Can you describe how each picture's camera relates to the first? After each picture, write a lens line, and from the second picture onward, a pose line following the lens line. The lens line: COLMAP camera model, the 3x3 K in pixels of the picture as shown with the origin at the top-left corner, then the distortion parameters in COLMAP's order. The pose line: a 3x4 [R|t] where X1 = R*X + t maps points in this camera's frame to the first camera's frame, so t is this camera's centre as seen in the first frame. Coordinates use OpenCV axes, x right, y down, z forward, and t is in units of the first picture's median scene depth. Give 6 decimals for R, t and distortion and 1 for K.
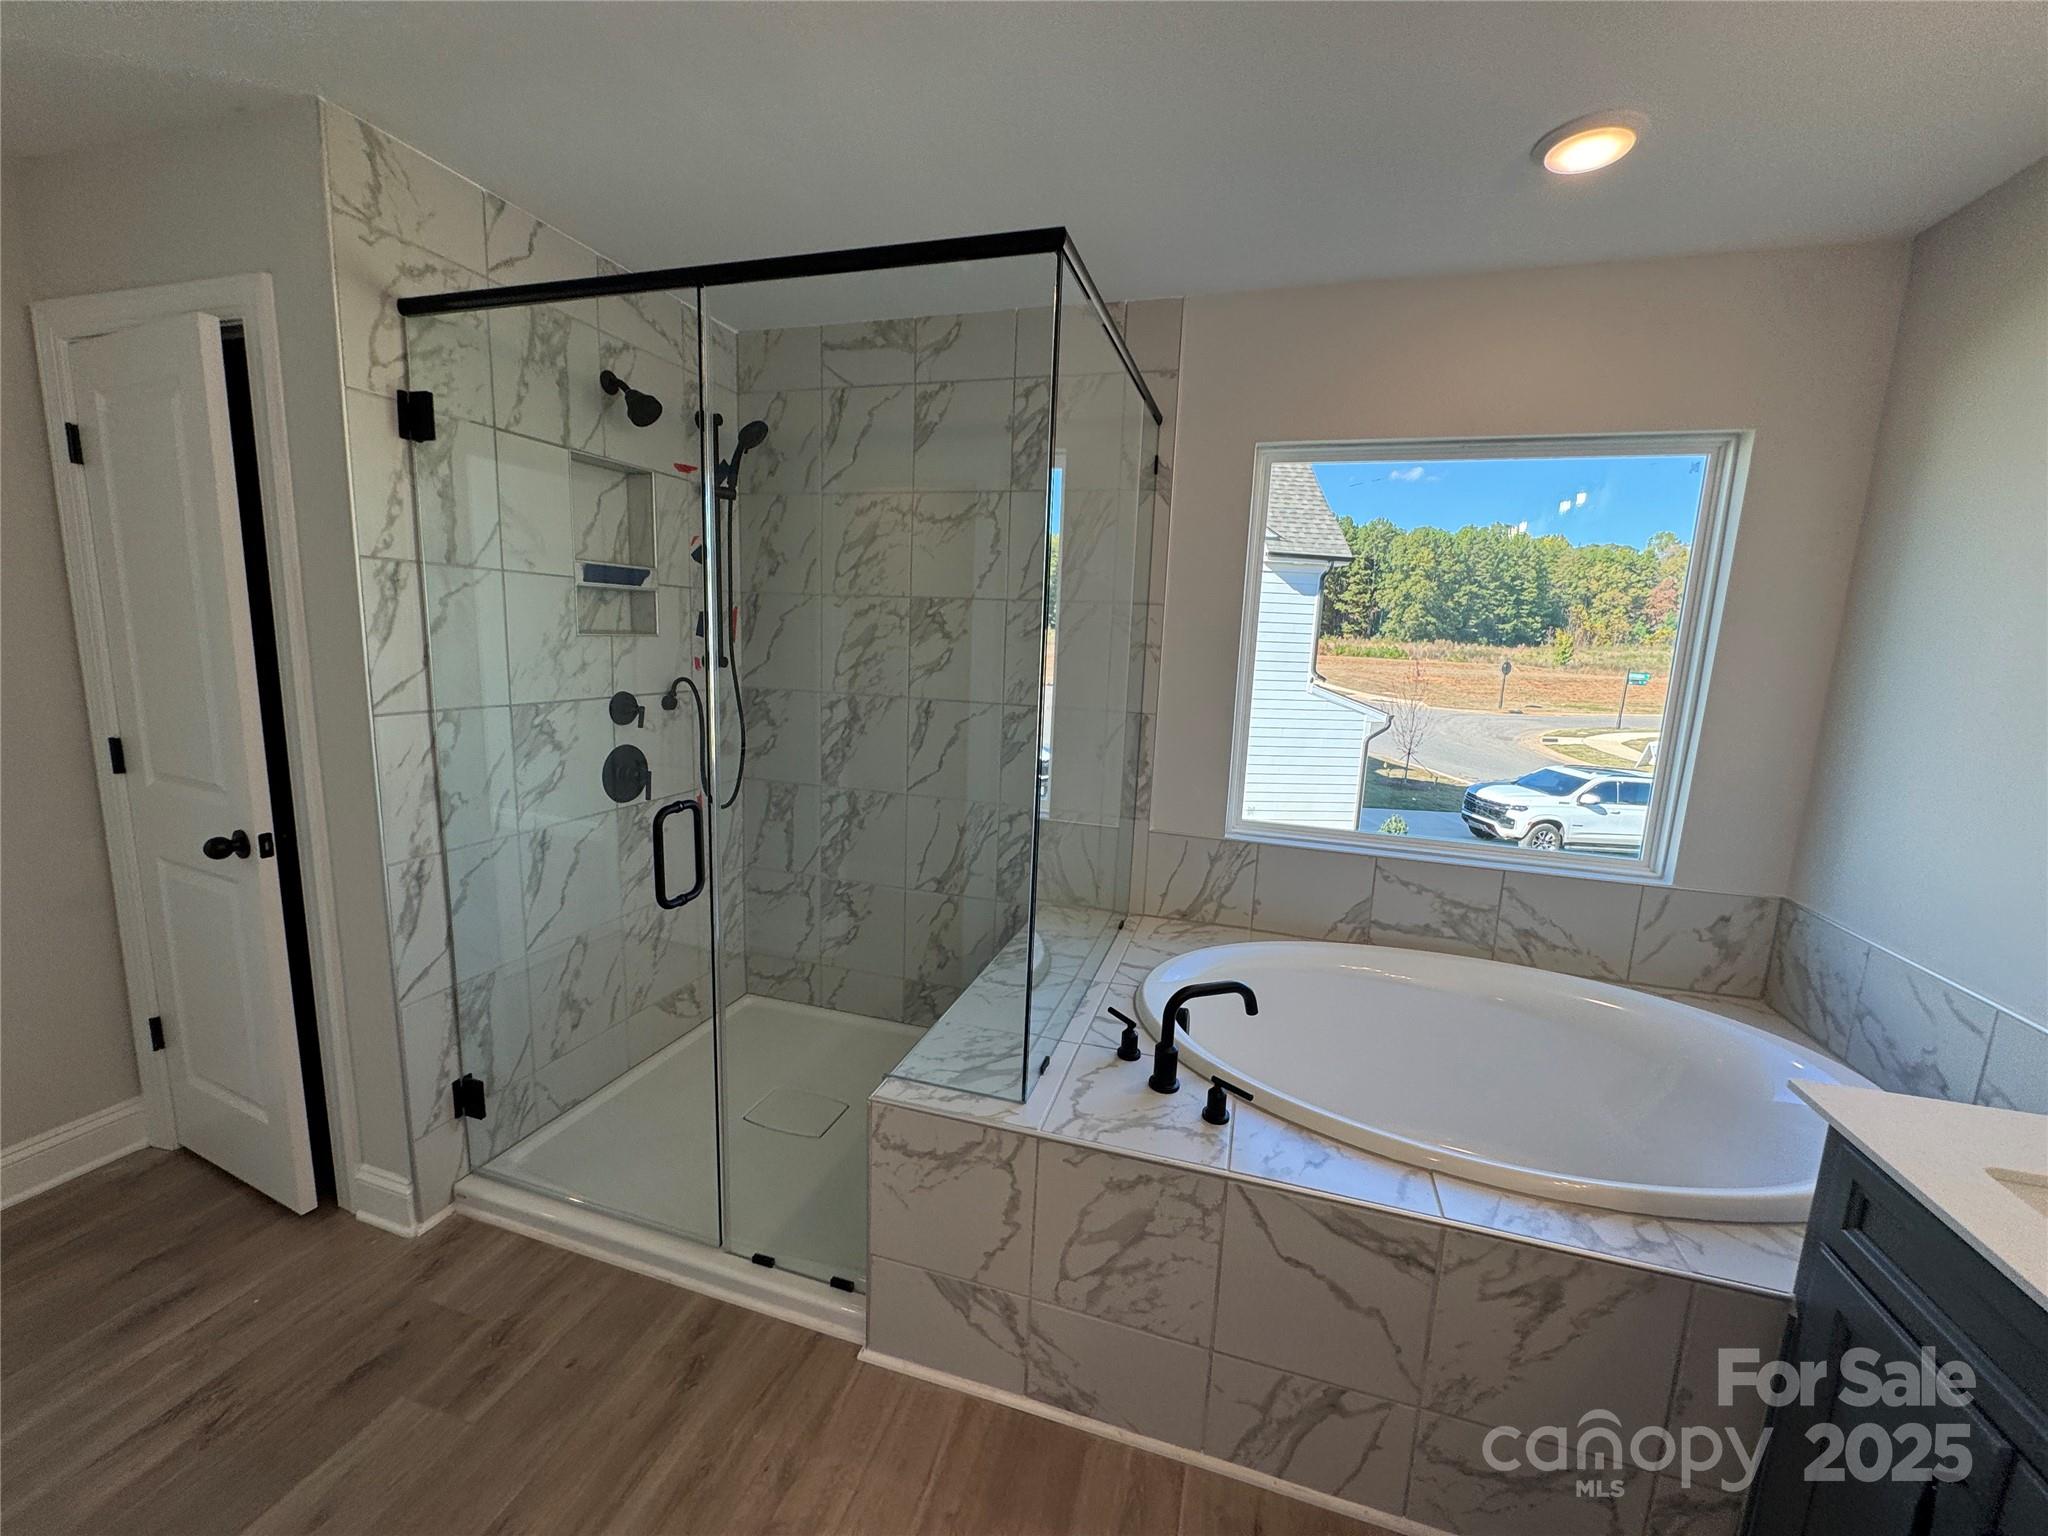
lens RADIAL K [[813.6, 0, 1030.3], [0, 813.6, 765.9], [0, 0, 1]] dist [-0.003665, 0.000508]
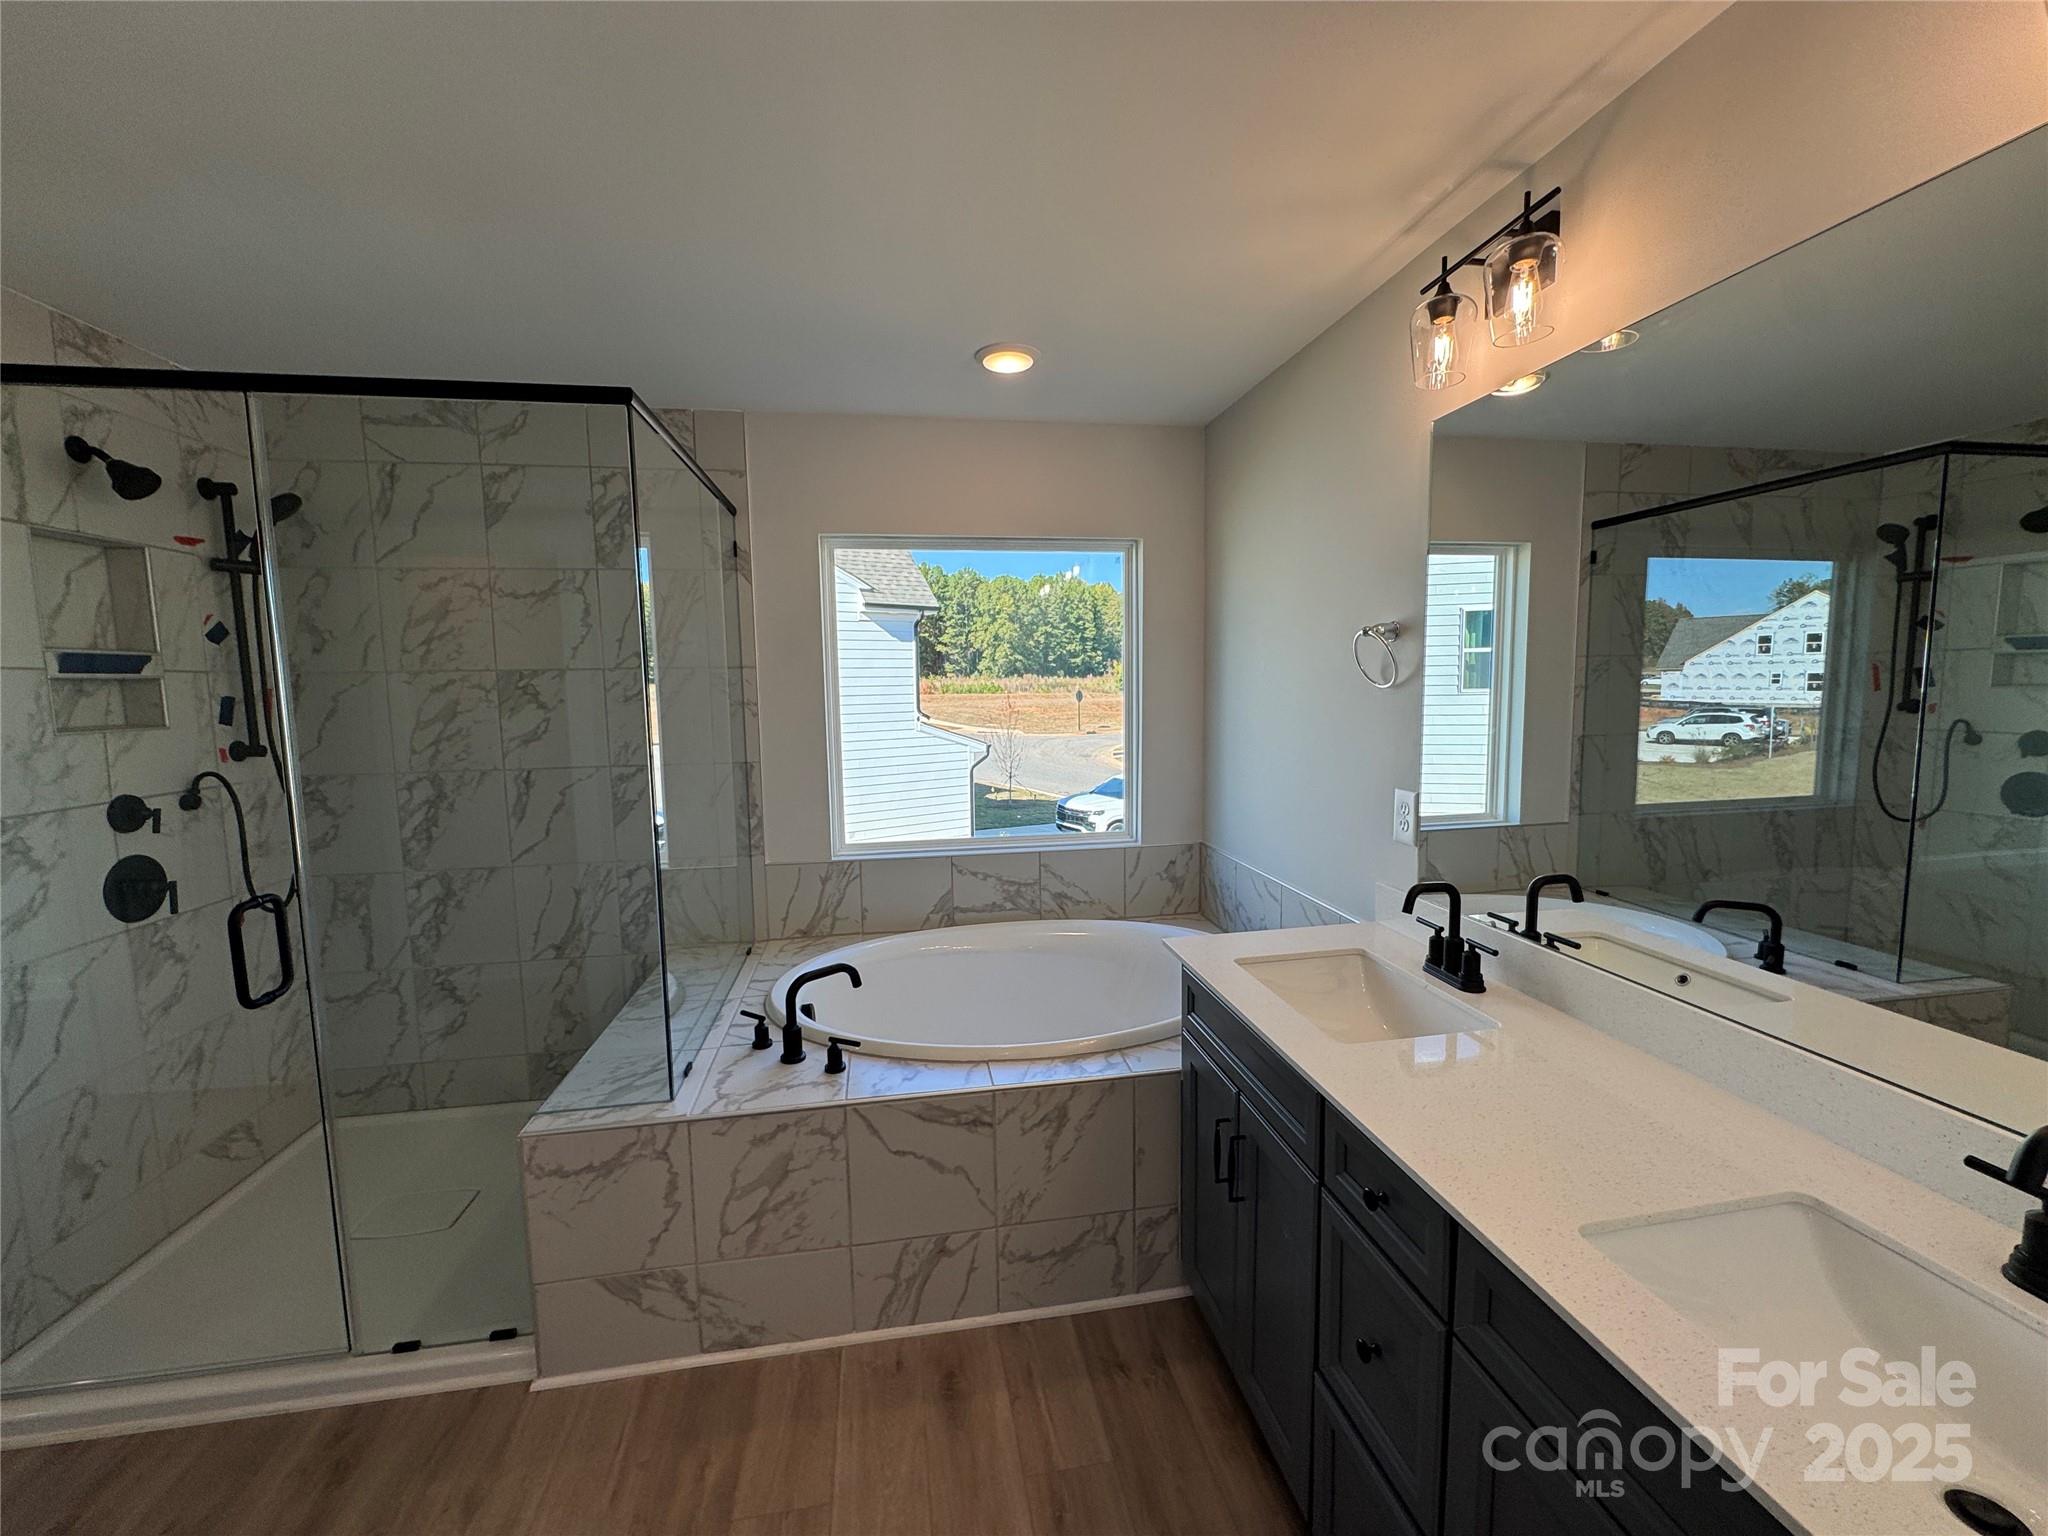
lens RADIAL K [[813.6, 0, 1019.5], [0, 813.6, 768.1], [0, 0, 1]] dist [-0.003665, 0.000508]
pose [[0.899016, -0.099042, 0.426569, -0.006744], [0.121073, 0.992335, -0.024766, 0.018876], [-0.420846, 0.073911, 0.904116, -0.202914]]
